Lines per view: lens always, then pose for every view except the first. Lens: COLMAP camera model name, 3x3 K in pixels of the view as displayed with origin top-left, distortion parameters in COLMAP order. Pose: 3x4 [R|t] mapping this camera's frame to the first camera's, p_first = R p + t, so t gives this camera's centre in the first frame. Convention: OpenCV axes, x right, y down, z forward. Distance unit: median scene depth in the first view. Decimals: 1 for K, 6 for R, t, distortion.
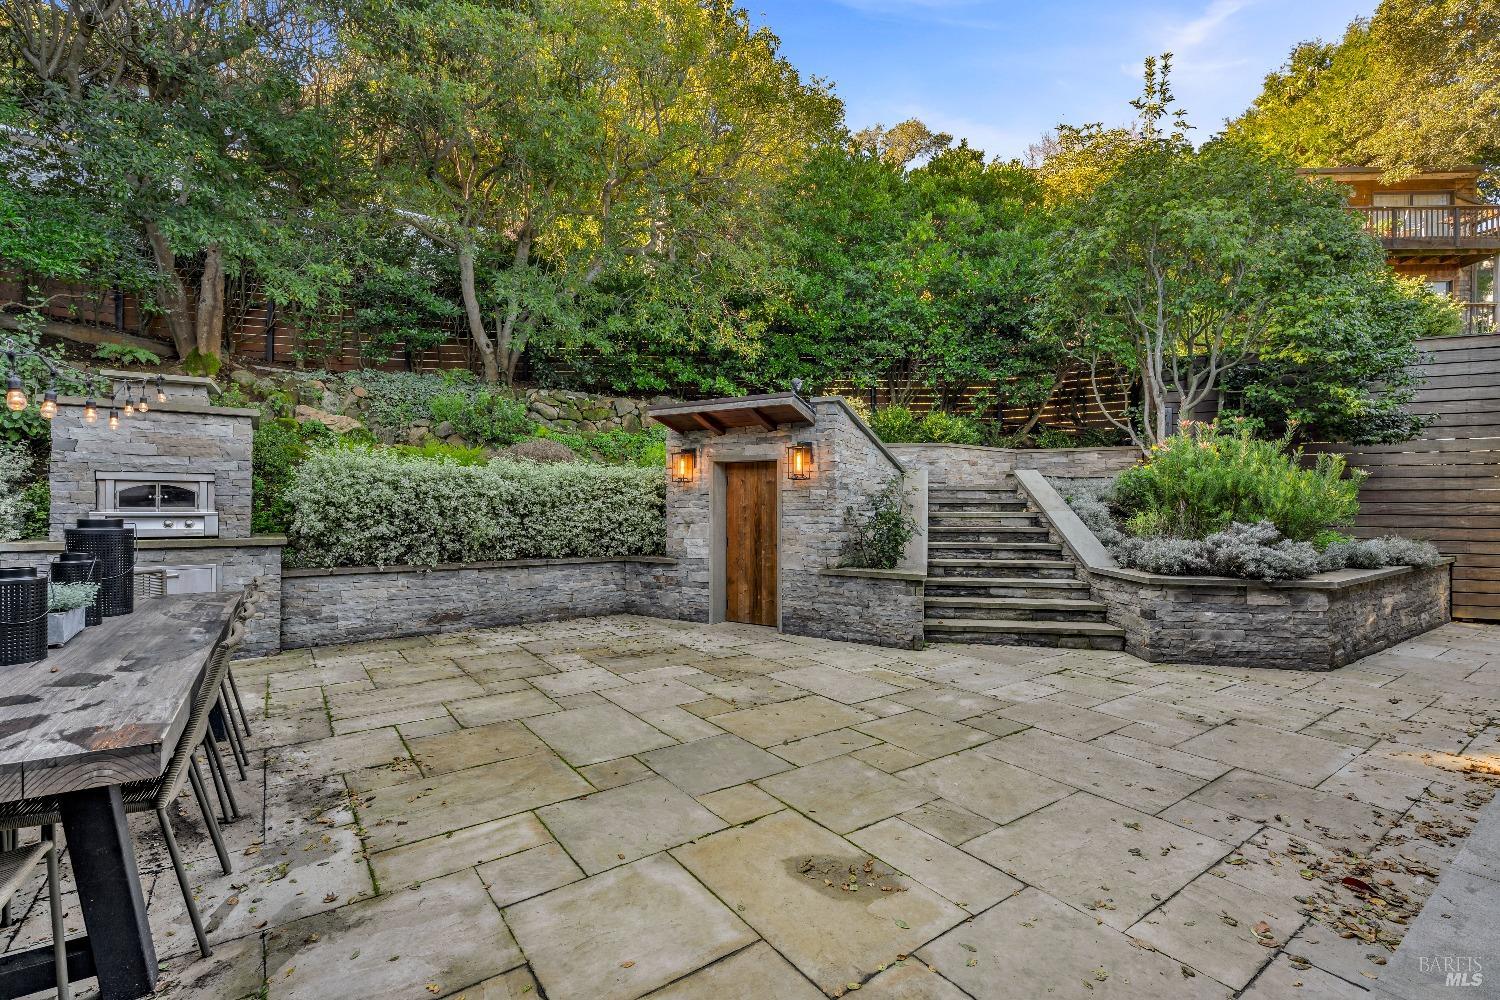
lens RADIAL K [[694.2, 0, 753.8], [0, 694.2, 499.5], [0, 0, 1]] dist [-0.001005, 0.000020]
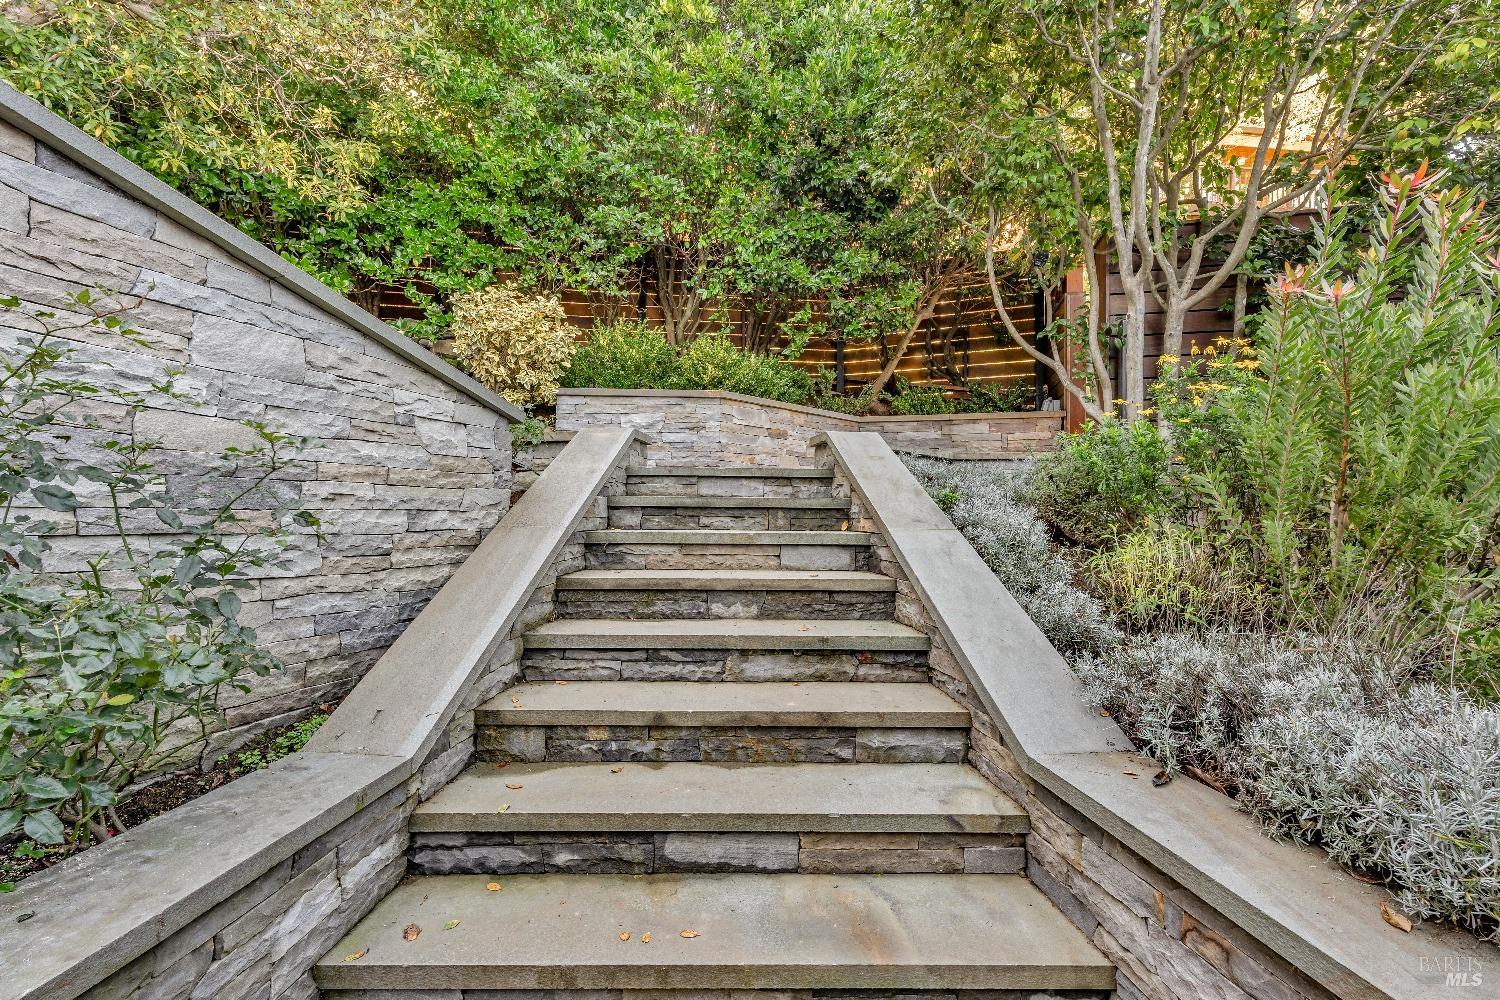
lens RADIAL K [[694.2, 0, 748.0], [0, 694.2, 501.5], [0, 0, 1]] dist [-0.001005, 0.000020]
pose [[0.987449, 0.005379, 0.157846, 0.219882], [-0.005557, 0.999984, 0.000690, 0.000808], [-0.157839, -0.001558, 0.987464, 0.493676]]
